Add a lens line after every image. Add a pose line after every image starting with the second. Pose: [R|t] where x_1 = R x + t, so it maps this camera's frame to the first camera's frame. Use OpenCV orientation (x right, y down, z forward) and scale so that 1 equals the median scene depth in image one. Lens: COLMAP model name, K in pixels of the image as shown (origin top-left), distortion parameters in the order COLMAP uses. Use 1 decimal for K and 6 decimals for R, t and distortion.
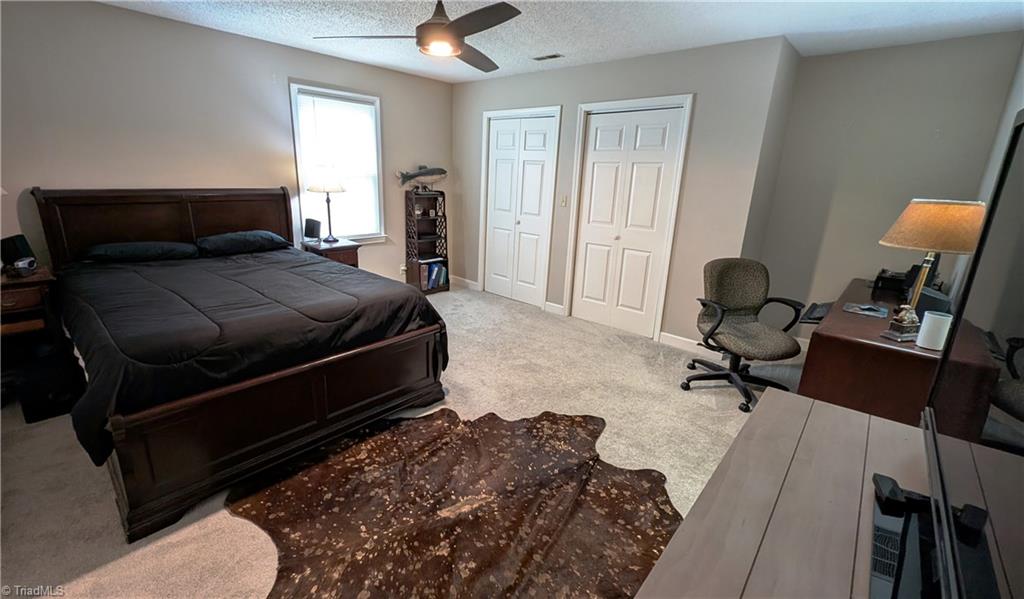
lens RADIAL K [[432.4, 0, 509.7], [0, 432.4, 289.8], [0, 0, 1]] dist [0.000430, 0.000084]
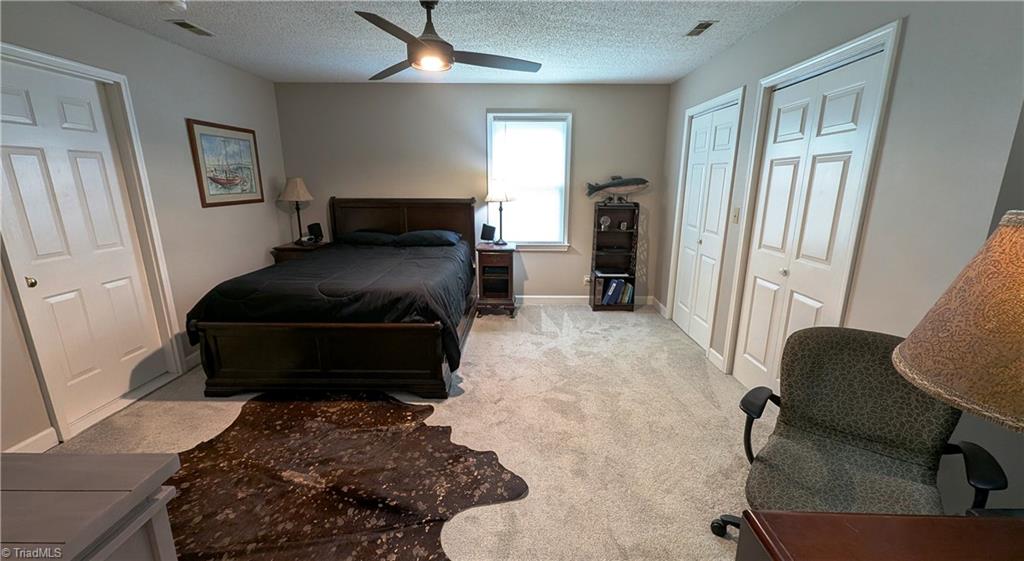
lens RADIAL K [[420.8, 0, 512.0], [0, 420.8, 280.5], [0, 0, 1]] dist [0.000086, -0.000065]
pose [[0.662638, 0.139863, -0.735764, 0.436550], [-0.177567, 0.983736, 0.027082, -0.052917], [0.727585, 0.112702, 0.676696, 0.275163]]
